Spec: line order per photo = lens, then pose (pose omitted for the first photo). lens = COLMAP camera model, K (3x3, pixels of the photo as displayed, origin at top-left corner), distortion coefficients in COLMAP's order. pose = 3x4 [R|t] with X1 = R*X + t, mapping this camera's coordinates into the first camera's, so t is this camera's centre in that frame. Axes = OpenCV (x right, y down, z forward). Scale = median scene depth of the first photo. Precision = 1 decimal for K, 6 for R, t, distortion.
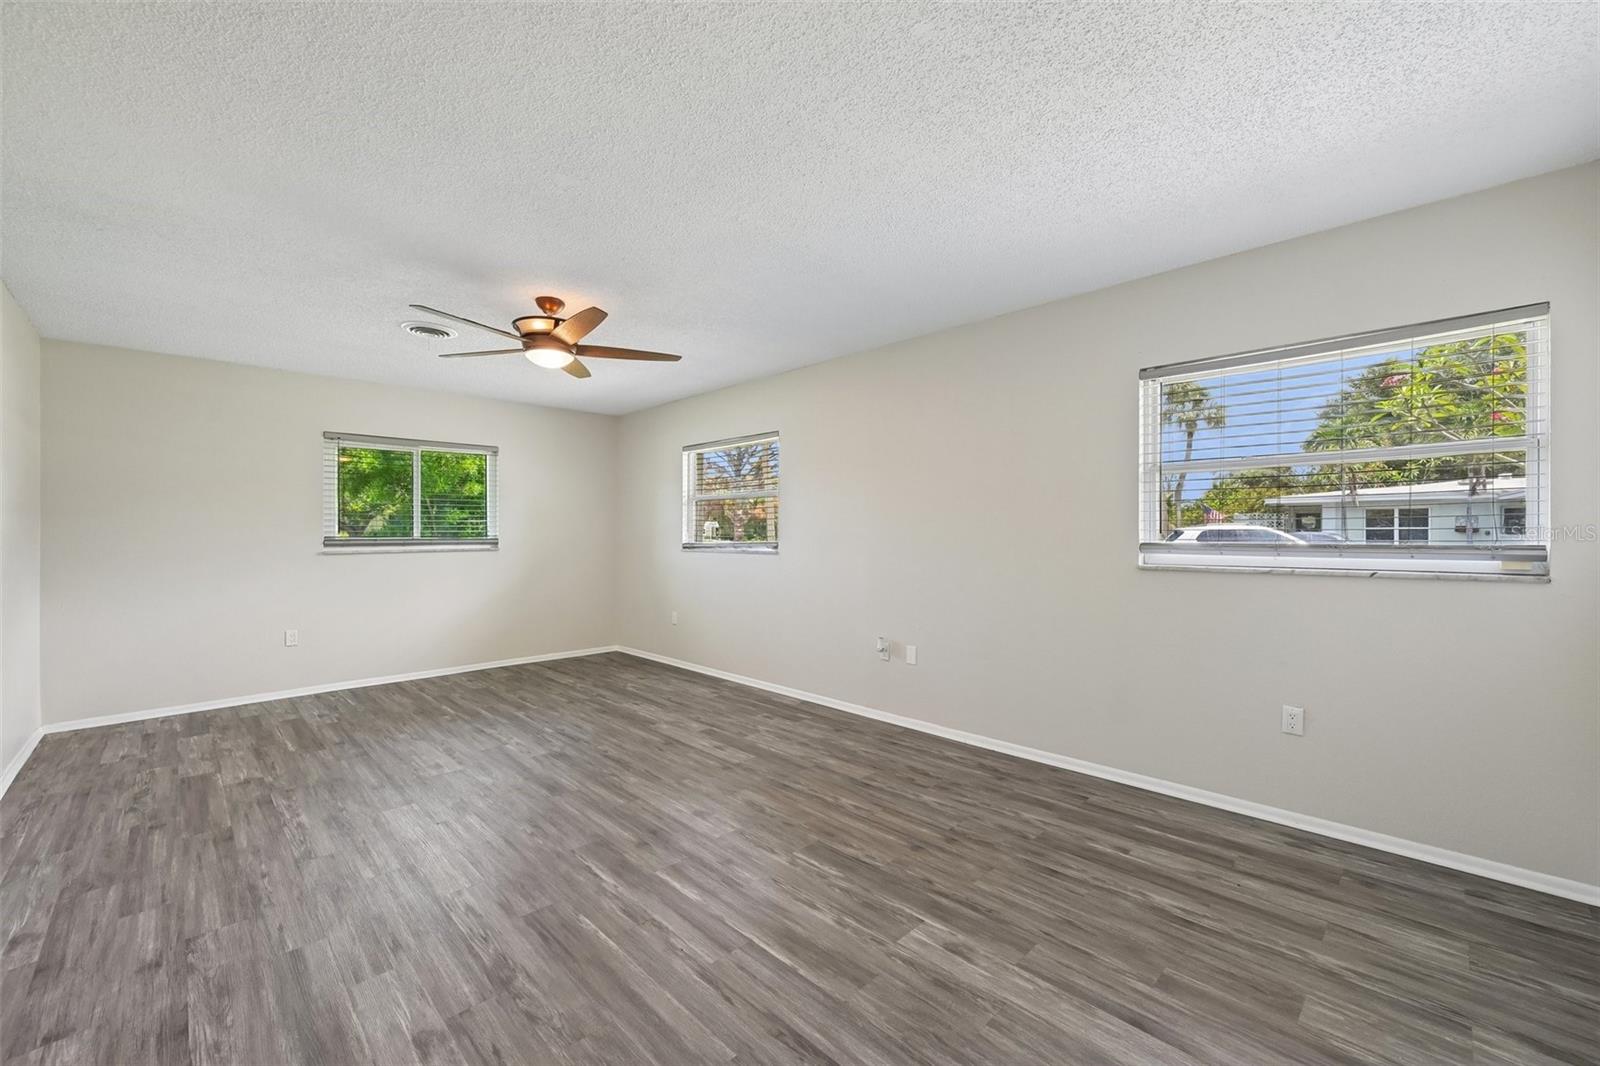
lens RADIAL K [[637.1, 0, 799.2], [0, 637.1, 534.0], [0, 0, 1]] dist [-0.002239, -0.000488]
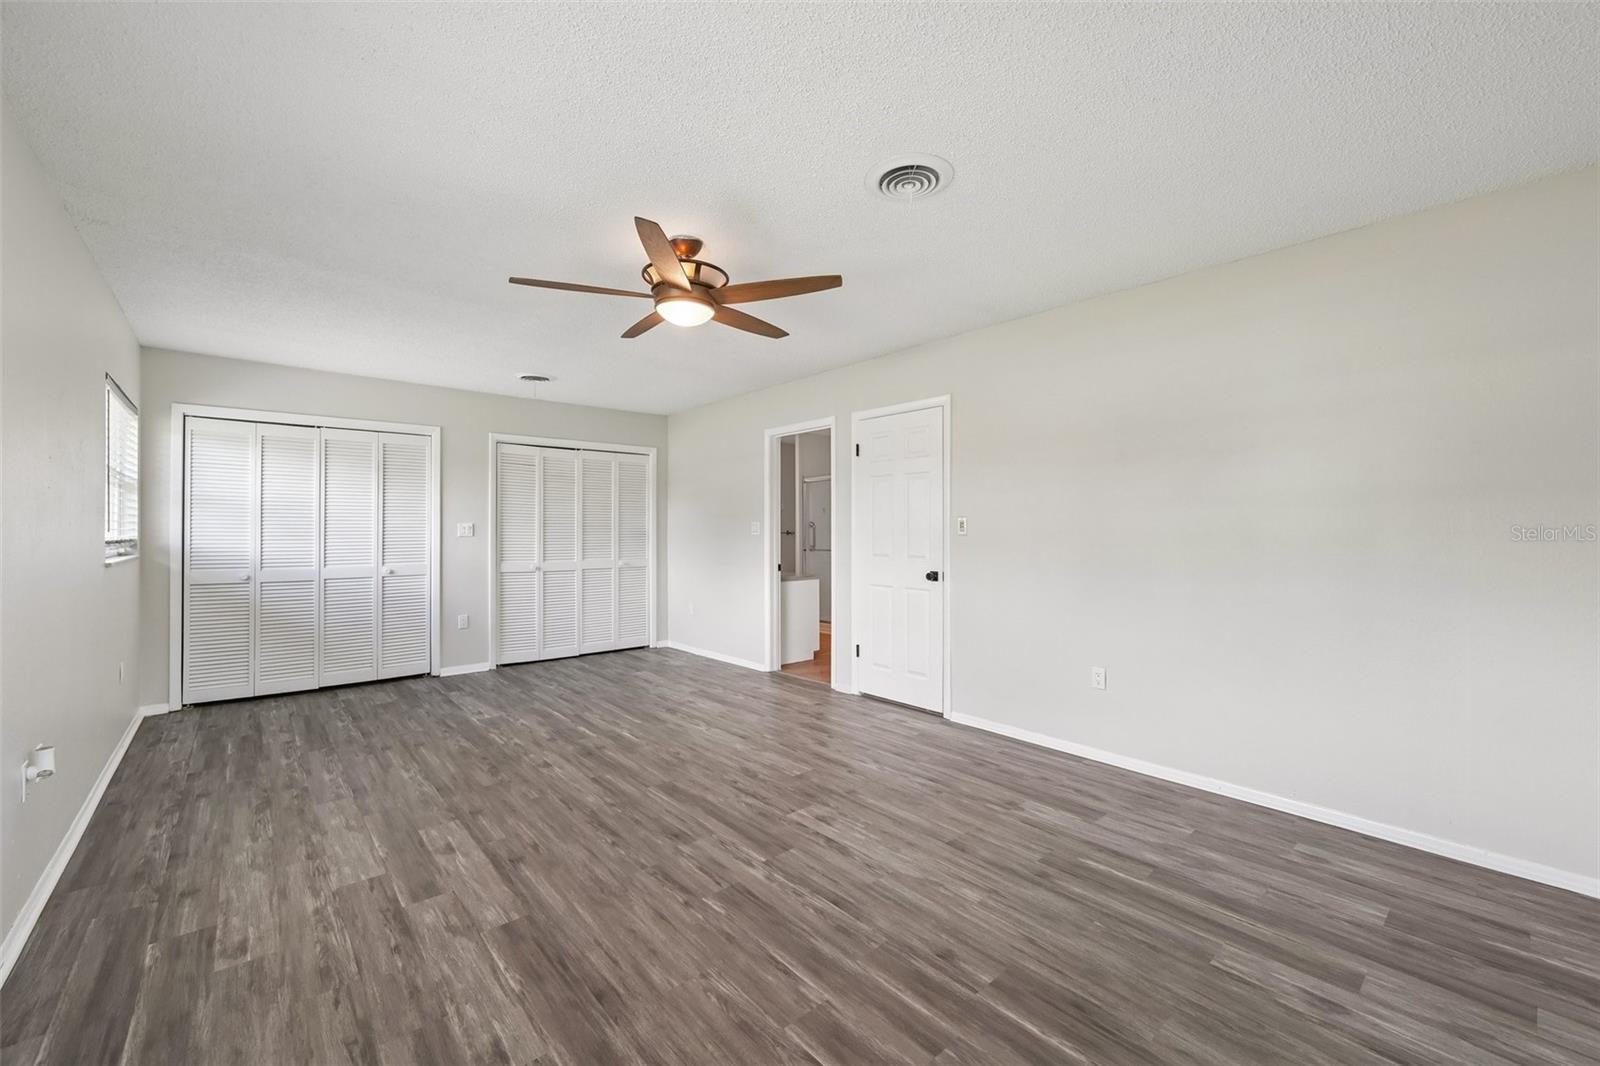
lens RADIAL K [[637.1, 0, 800.7], [0, 637.1, 530.1], [0, 0, 1]] dist [-0.002239, -0.000488]
pose [[-0.997946, 0.004243, 0.063921, -0.590600], [0.004286, 0.999991, 0.000543, -0.000122], [-0.063918, 0.000816, -0.997955, 1.795233]]
